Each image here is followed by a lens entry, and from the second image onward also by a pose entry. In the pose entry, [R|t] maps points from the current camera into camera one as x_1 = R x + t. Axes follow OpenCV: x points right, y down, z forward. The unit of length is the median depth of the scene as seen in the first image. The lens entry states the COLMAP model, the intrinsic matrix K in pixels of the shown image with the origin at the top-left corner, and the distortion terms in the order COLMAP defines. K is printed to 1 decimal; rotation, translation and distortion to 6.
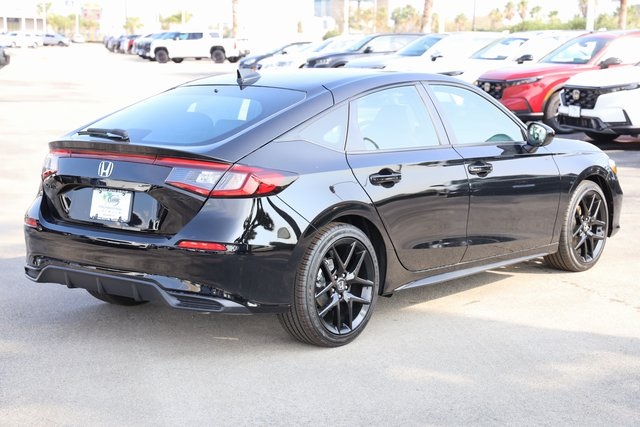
lens RADIAL K [[1152.5, 0, 318.5], [0, 1152.5, 213.1], [0, 0, 1]] dist [0.269948, 0.000000]
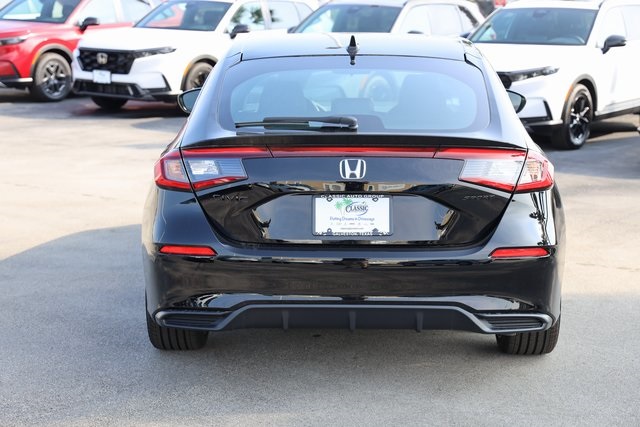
lens RADIAL K [[1214.0, 0, 321.7], [0, 1214.0, 215.4], [0, 0, 1]] dist [0.320488, 0.000000]
pose [[0.783656, -0.097227, 0.613539, -0.254996], [0.079747, 0.995249, 0.055857, -0.019776], [-0.616055, 0.005155, 0.787687, 0.140203]]
